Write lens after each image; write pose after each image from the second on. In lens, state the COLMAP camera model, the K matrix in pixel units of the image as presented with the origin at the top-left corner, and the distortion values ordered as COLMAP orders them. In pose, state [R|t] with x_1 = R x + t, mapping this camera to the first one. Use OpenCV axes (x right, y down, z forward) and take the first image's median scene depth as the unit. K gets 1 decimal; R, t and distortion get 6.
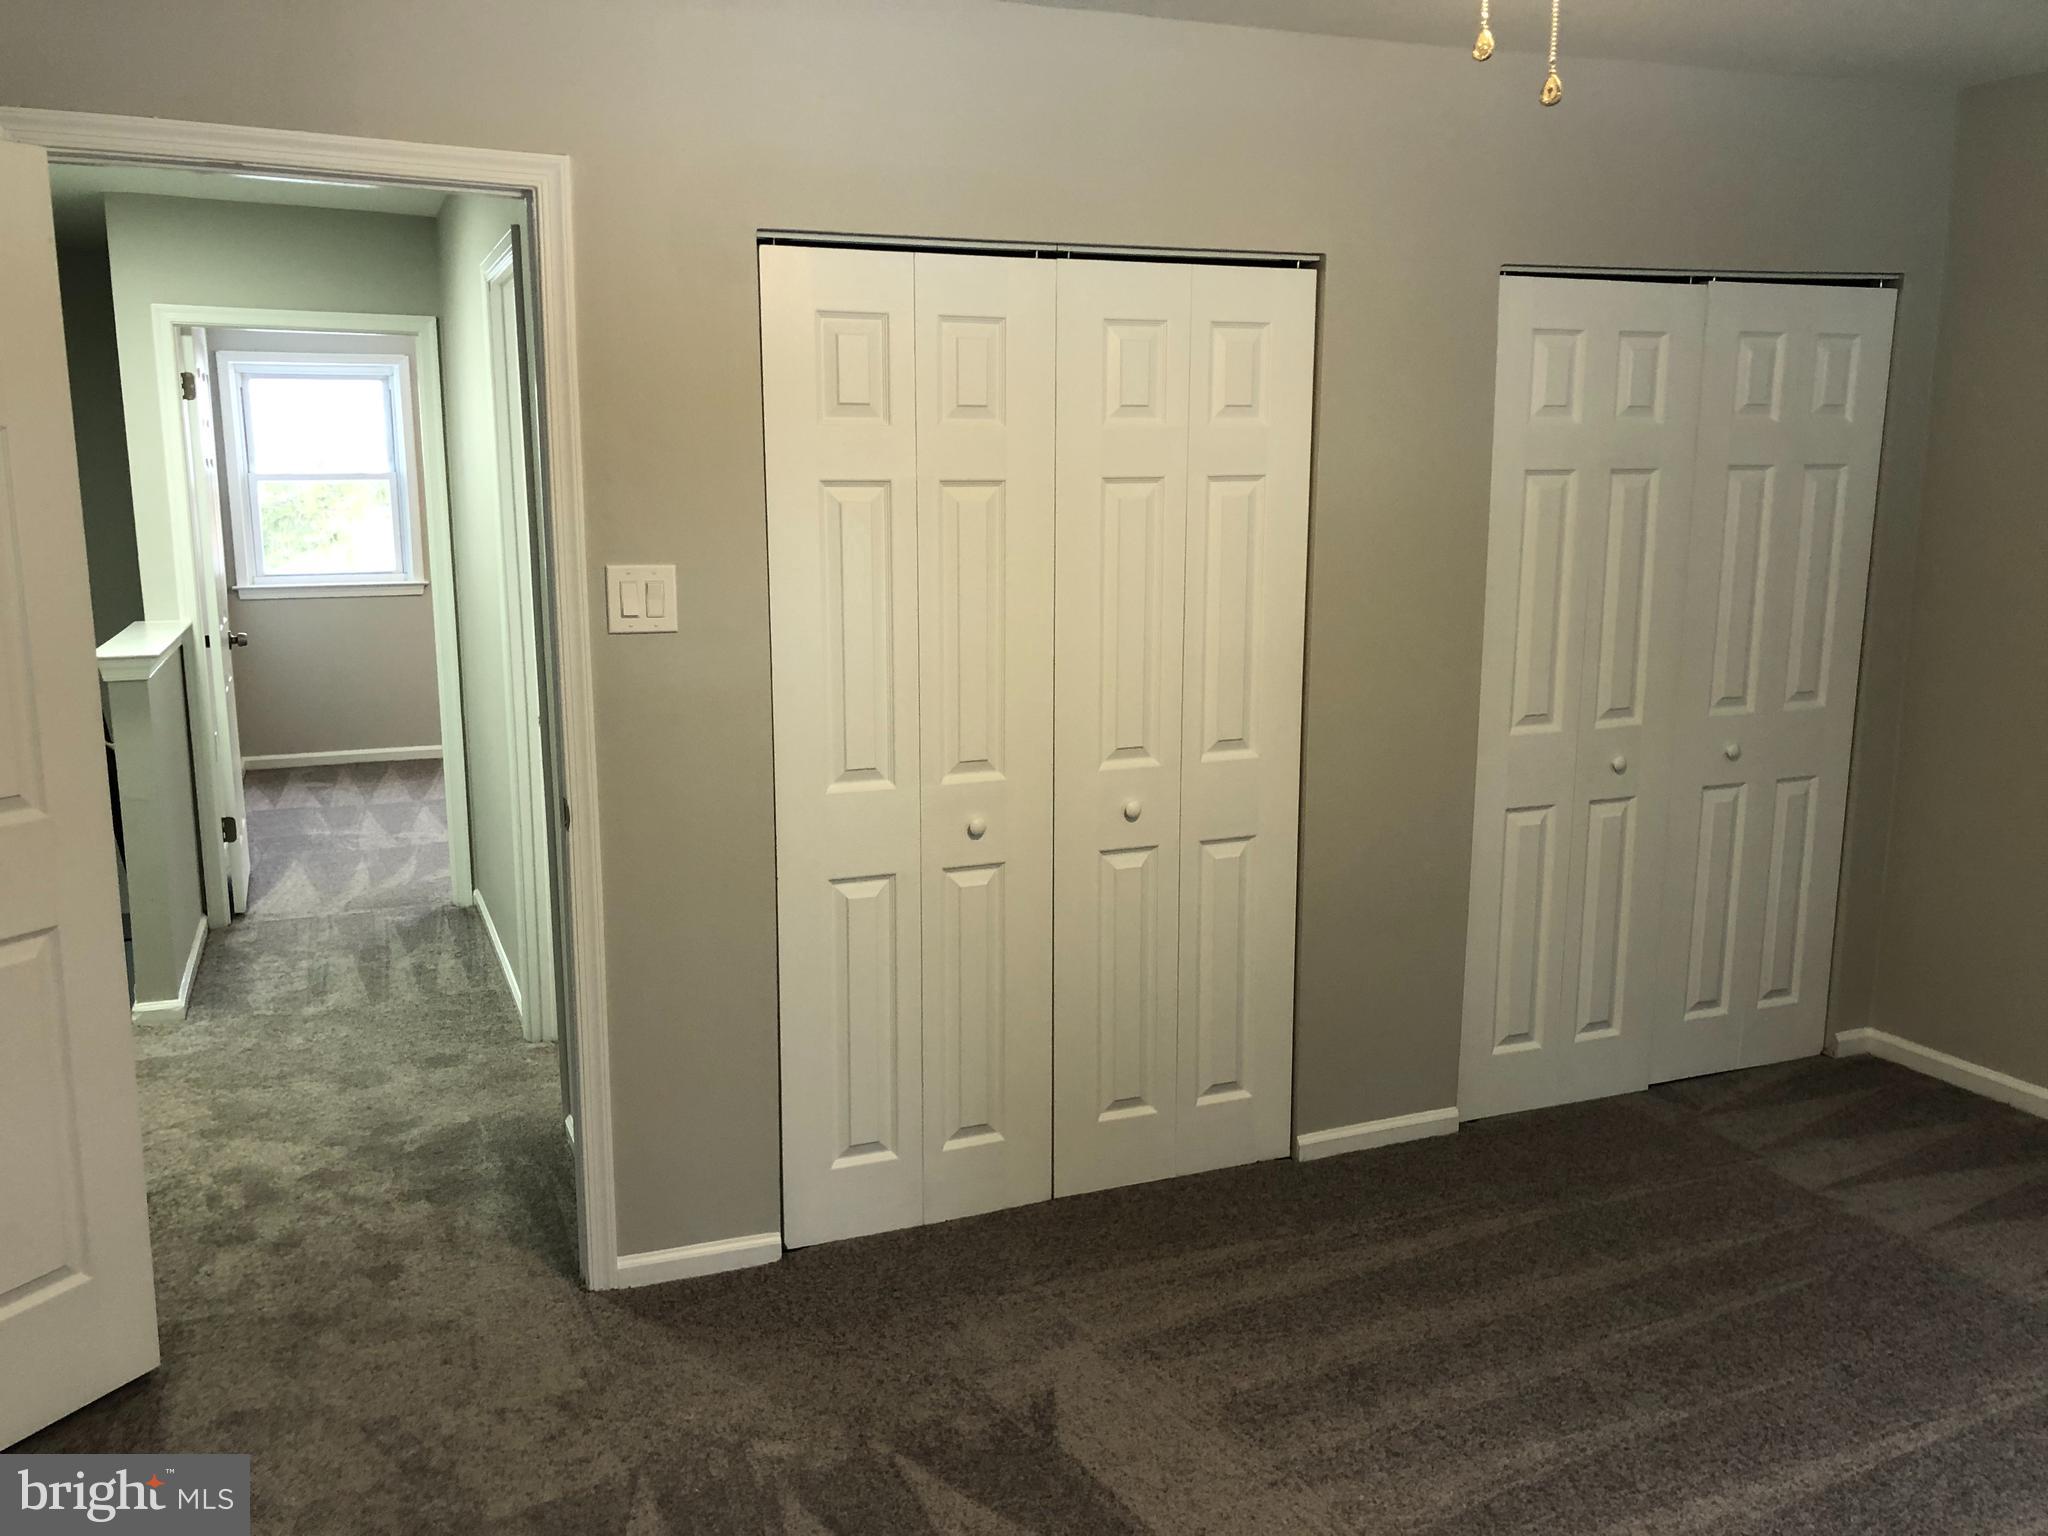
lens RADIAL K [[1671.3, 0, 1028.6], [0, 1671.3, 754.4], [0, 0, 1]] dist [0.001779, 0.019267]
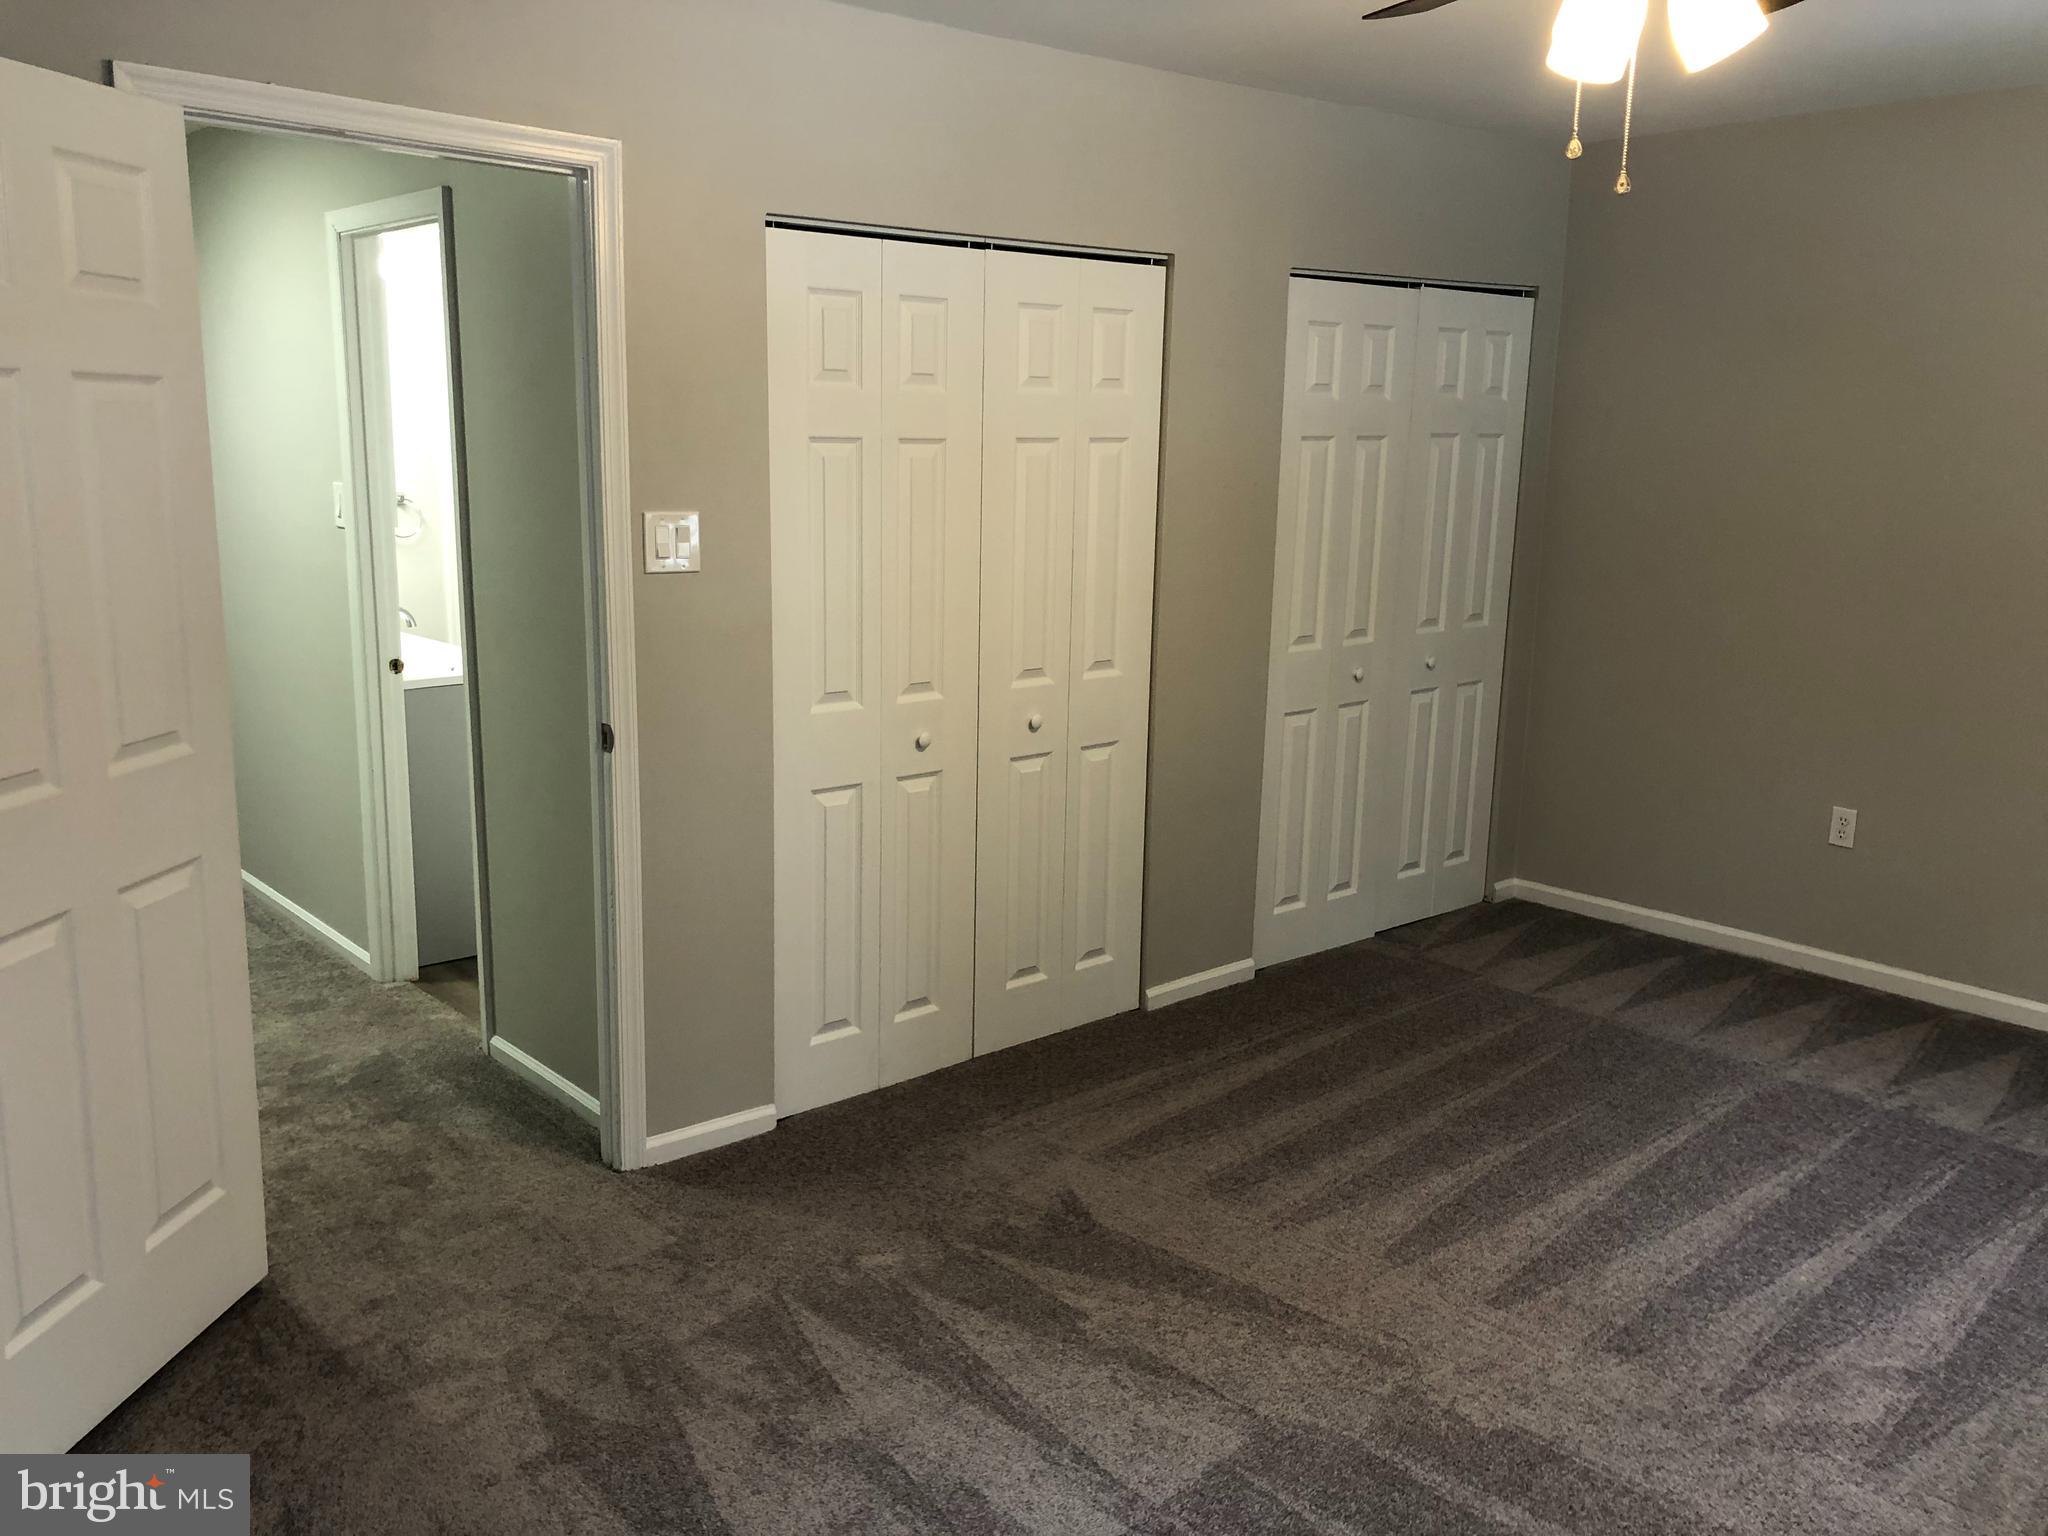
lens RADIAL K [[1663.8, 0, 1002.1], [0, 1663.8, 754.9], [0, 0, 1]] dist [0.022830, -0.011169]
pose [[0.950299, -0.044360, 0.308162, -0.321568], [0.036069, 0.998819, 0.032553, 0.017480], [-0.309242, -0.019820, 0.950777, -0.109615]]
